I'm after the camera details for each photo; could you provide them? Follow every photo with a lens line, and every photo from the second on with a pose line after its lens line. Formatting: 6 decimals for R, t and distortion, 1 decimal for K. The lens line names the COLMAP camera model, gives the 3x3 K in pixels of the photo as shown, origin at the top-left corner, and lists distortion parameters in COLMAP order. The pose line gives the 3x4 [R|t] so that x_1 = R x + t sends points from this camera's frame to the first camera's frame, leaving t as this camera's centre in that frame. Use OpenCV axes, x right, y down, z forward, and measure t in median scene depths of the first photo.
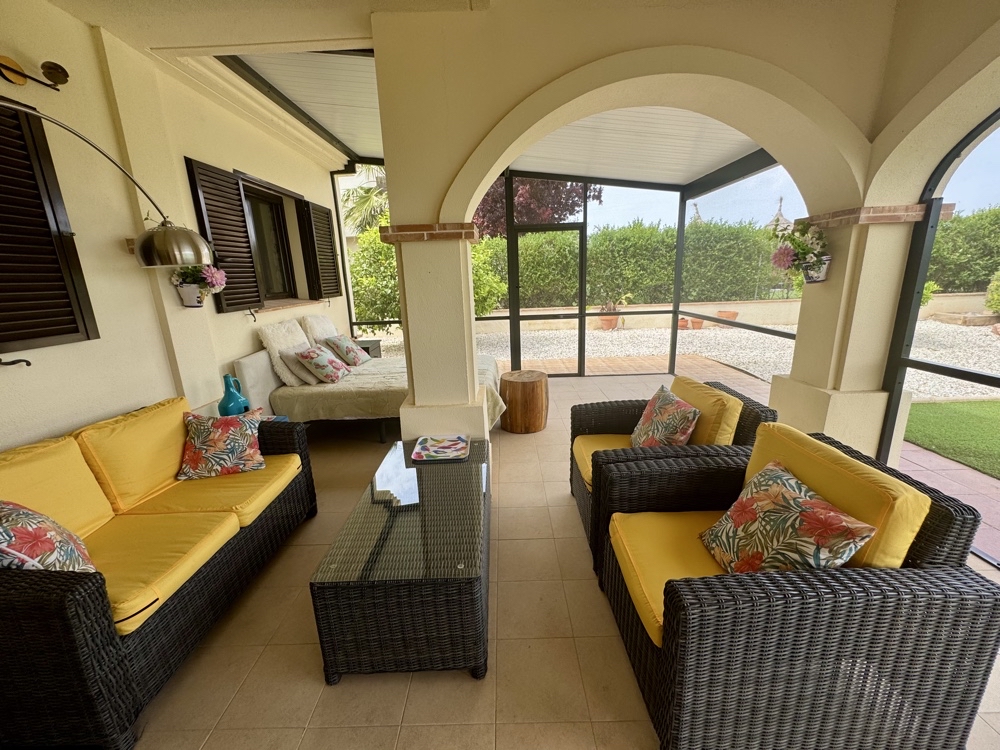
lens RADIAL K [[399.8, 0, 503.4], [0, 399.8, 368.8], [0, 0, 1]] dist [-0.003162, -0.000001]
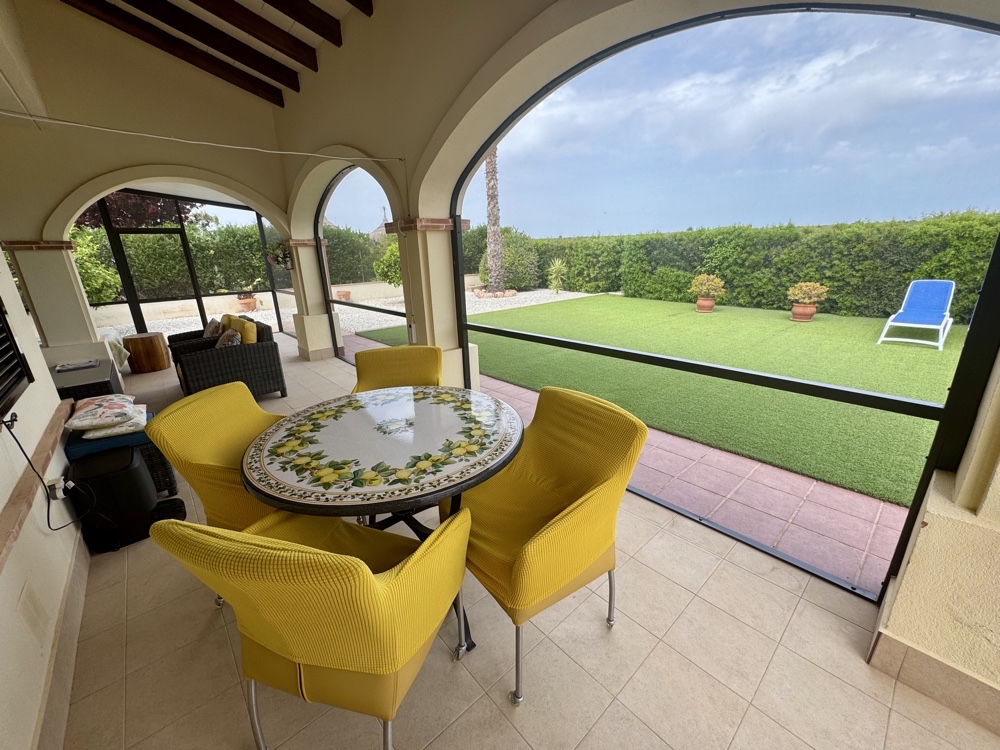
lens RADIAL K [[399.8, 0, 492.7], [0, 399.8, 378.8], [0, 0, 1]] dist [-0.003162, -0.000001]
pose [[0.756617, -0.191554, 0.625170, 0.036519], [0.160567, 0.981280, 0.106340, 0.107425], [-0.633837, 0.019924, 0.773210, -0.466535]]
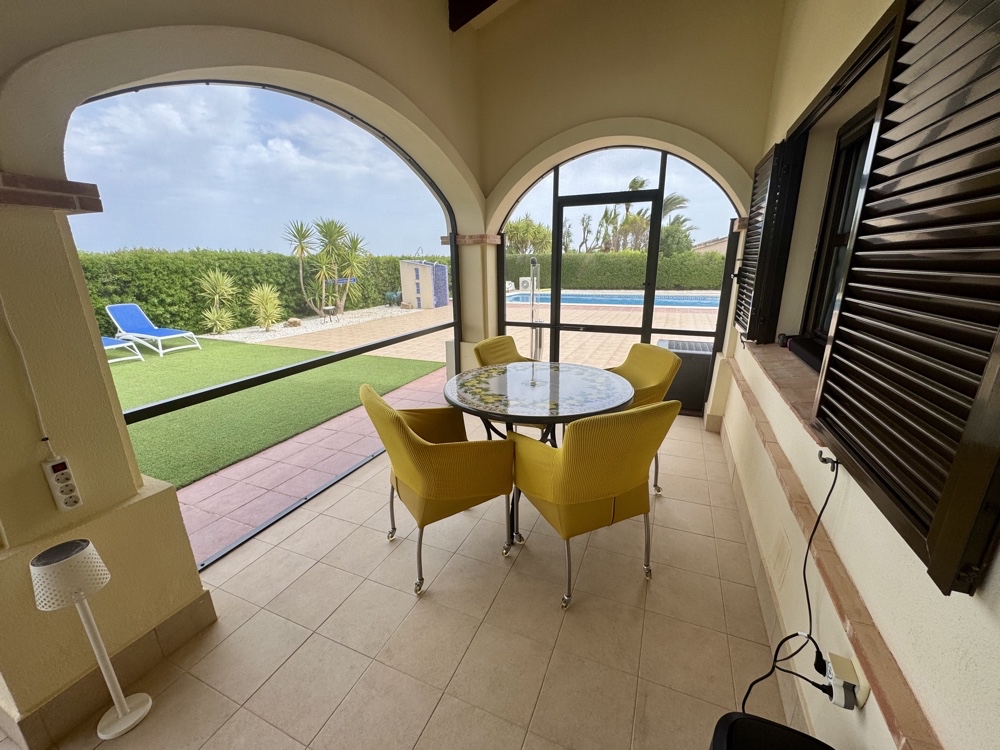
lens RADIAL K [[399.8, 0, 509.5], [0, 399.8, 378.7], [0, 0, 1]] dist [-0.003162, -0.000001]
pose [[-0.923550, -0.061686, 0.378485, -0.022876], [0.133643, 0.873329, 0.468441, -0.924545], [-0.359438, 0.483210, -0.798319, 3.834382]]
